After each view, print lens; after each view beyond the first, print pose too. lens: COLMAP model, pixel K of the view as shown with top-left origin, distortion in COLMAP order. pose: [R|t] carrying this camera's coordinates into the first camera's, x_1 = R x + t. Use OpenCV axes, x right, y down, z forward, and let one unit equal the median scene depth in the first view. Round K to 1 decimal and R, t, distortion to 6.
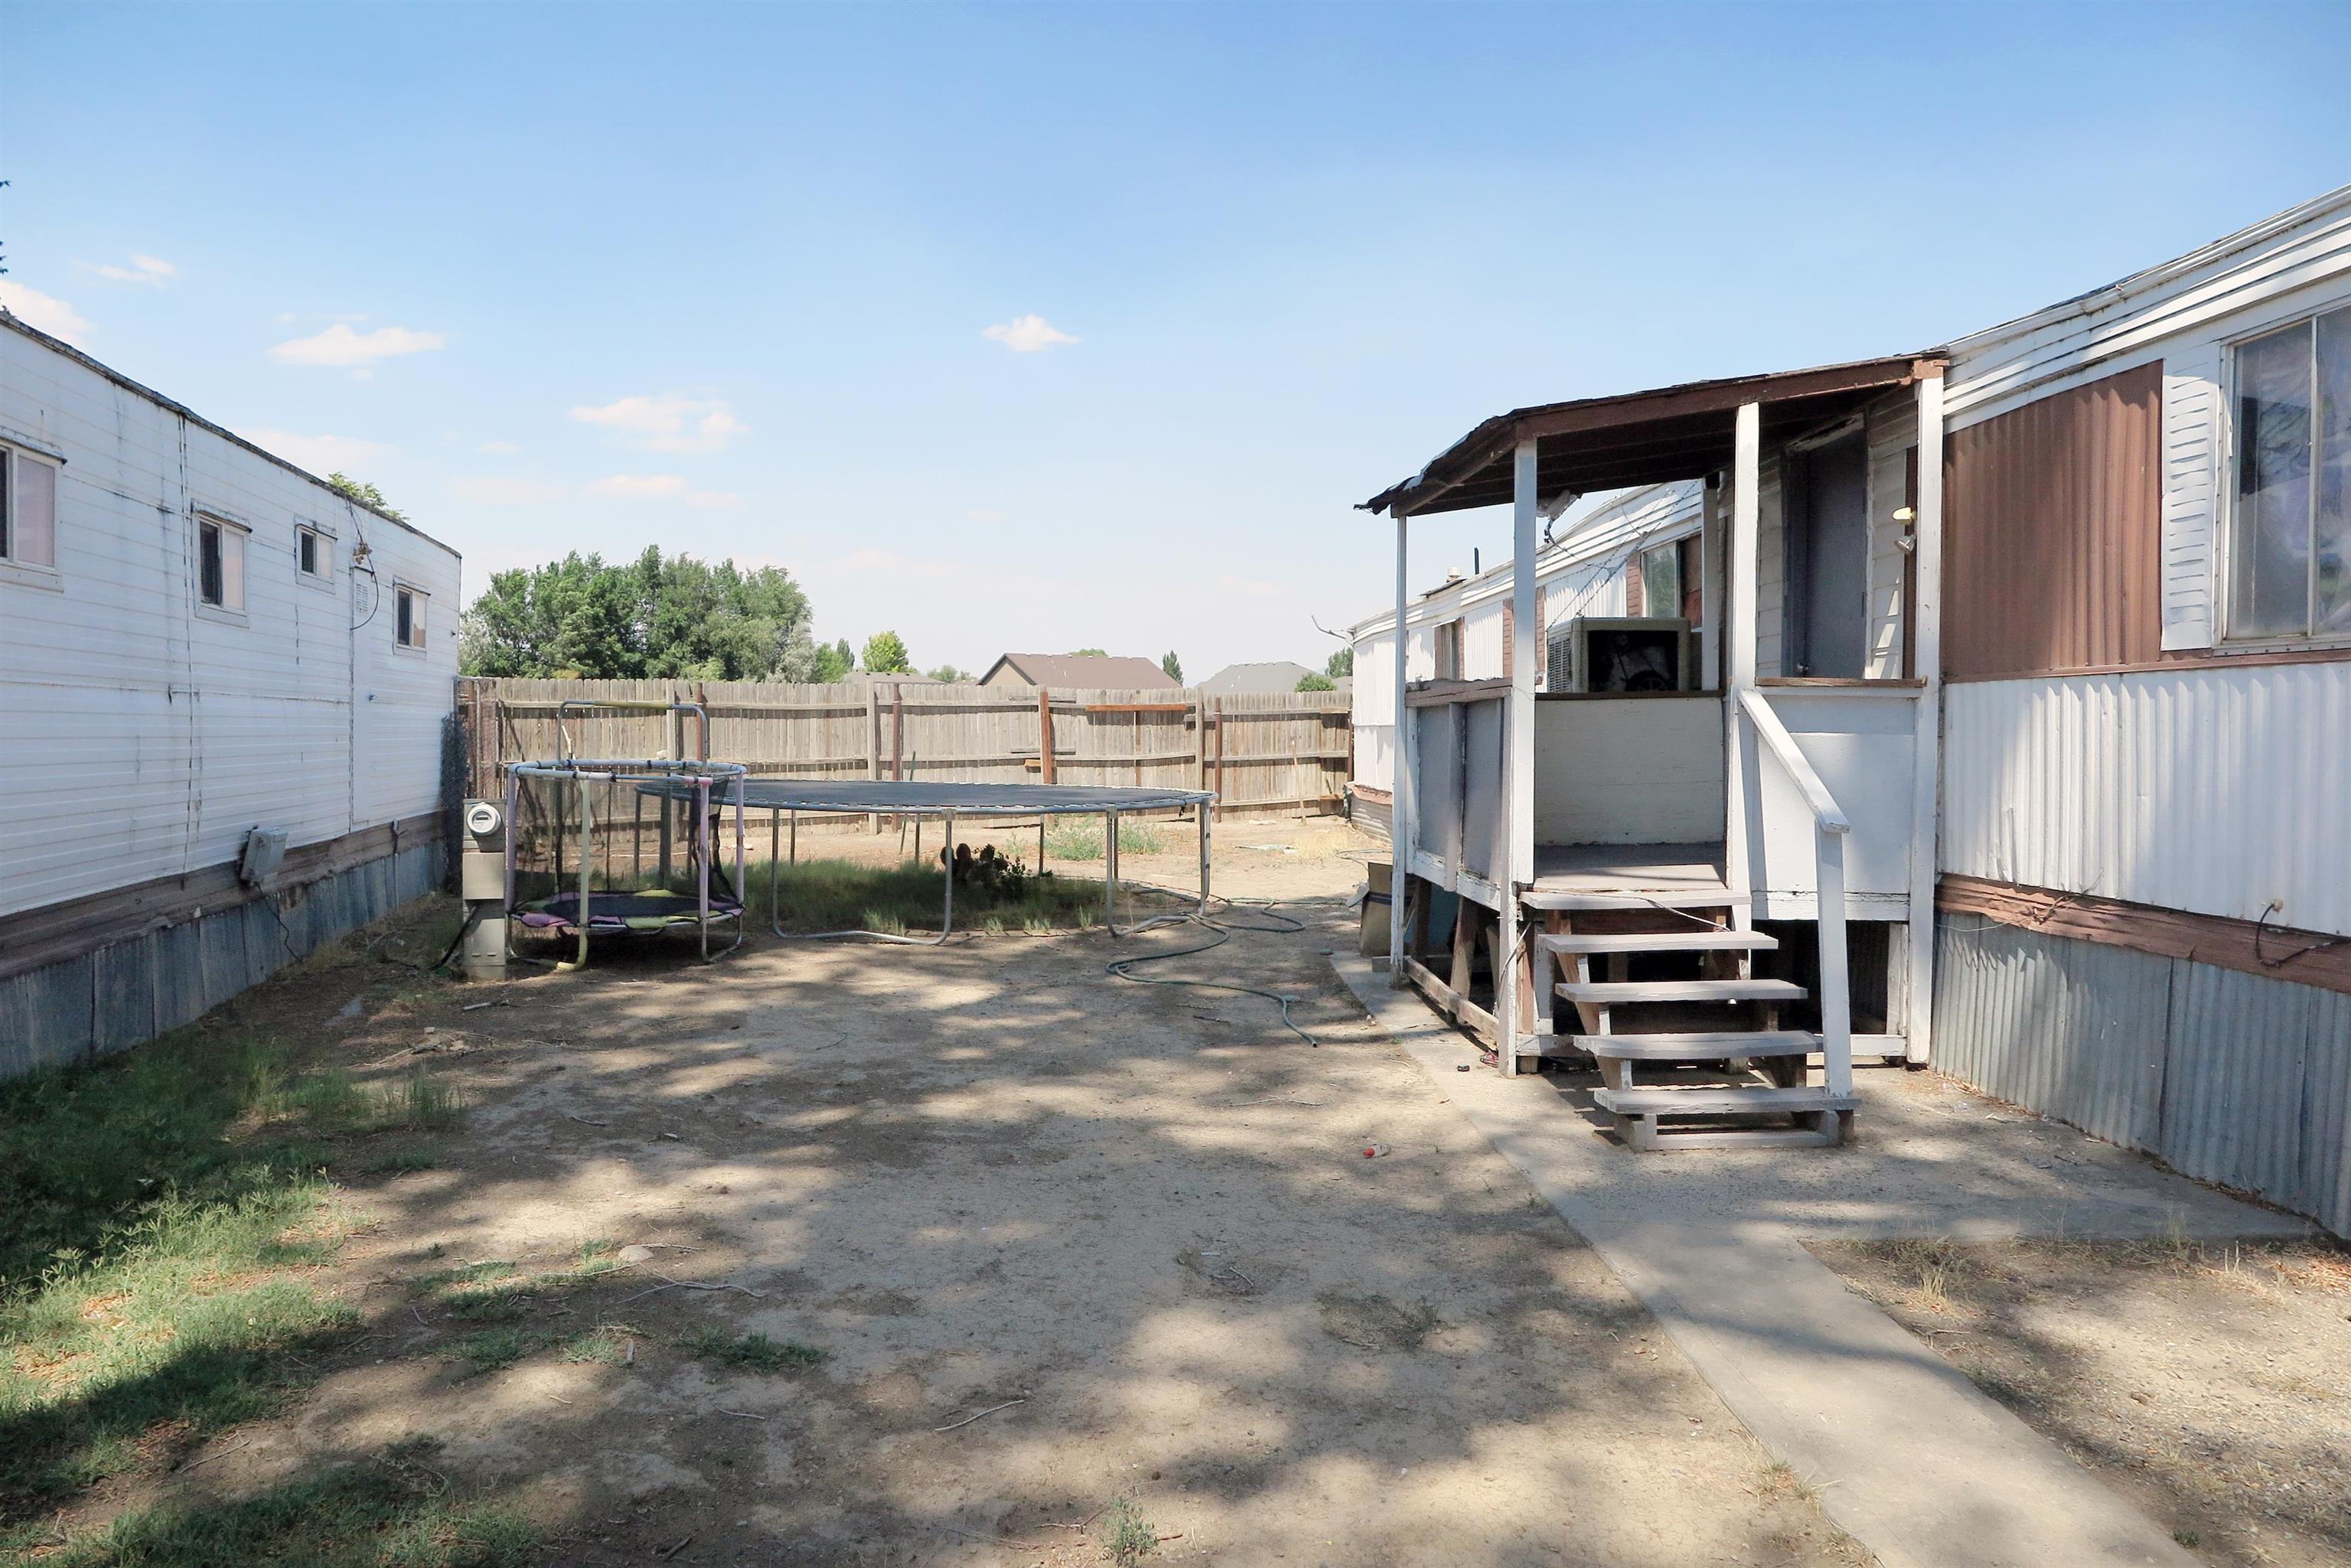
lens RADIAL K [[1656.4, 0, 1169.5], [0, 1656.4, 784.1], [0, 0, 1]] dist [0.013570, 0.008752]
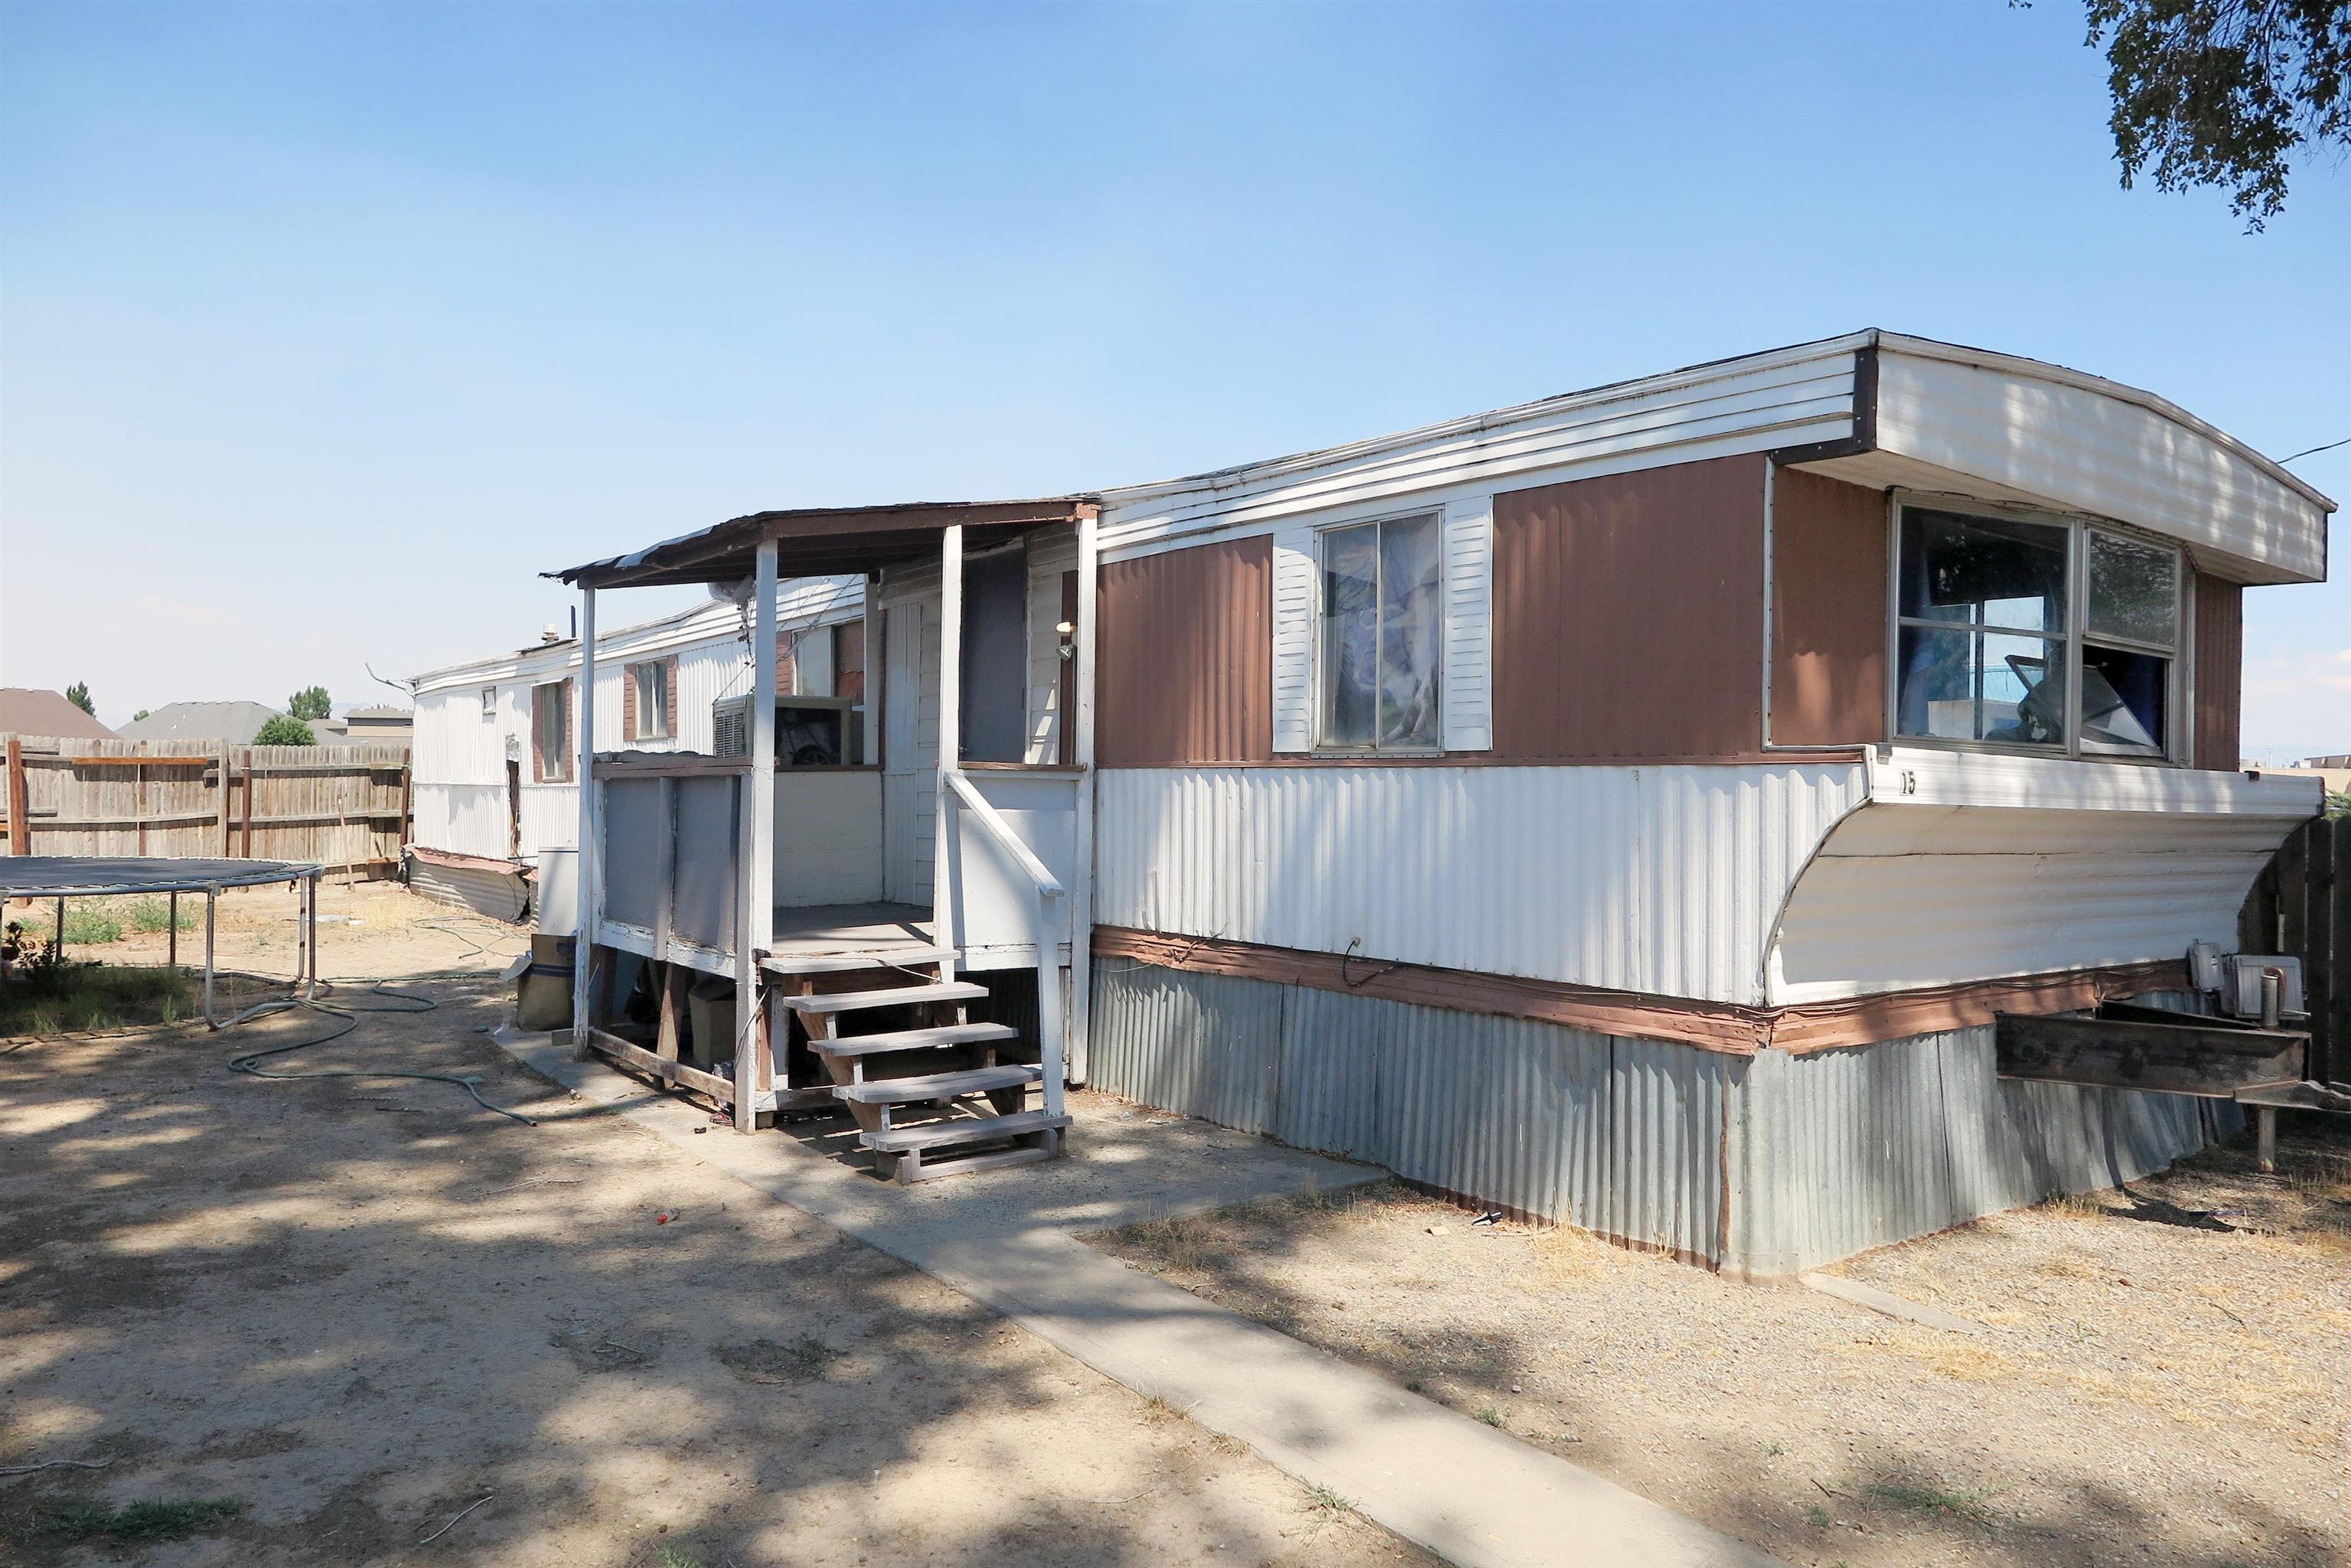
lens RADIAL K [[1656.4, 0, 1186.7], [0, 1656.4, 778.0], [0, 0, 1]] dist [0.013570, 0.008752]
pose [[0.830489, 0.011018, 0.556926, -0.166036], [0.008736, 0.999424, -0.032799, -0.014355], [-0.556966, 0.032104, 0.829914, -0.045424]]
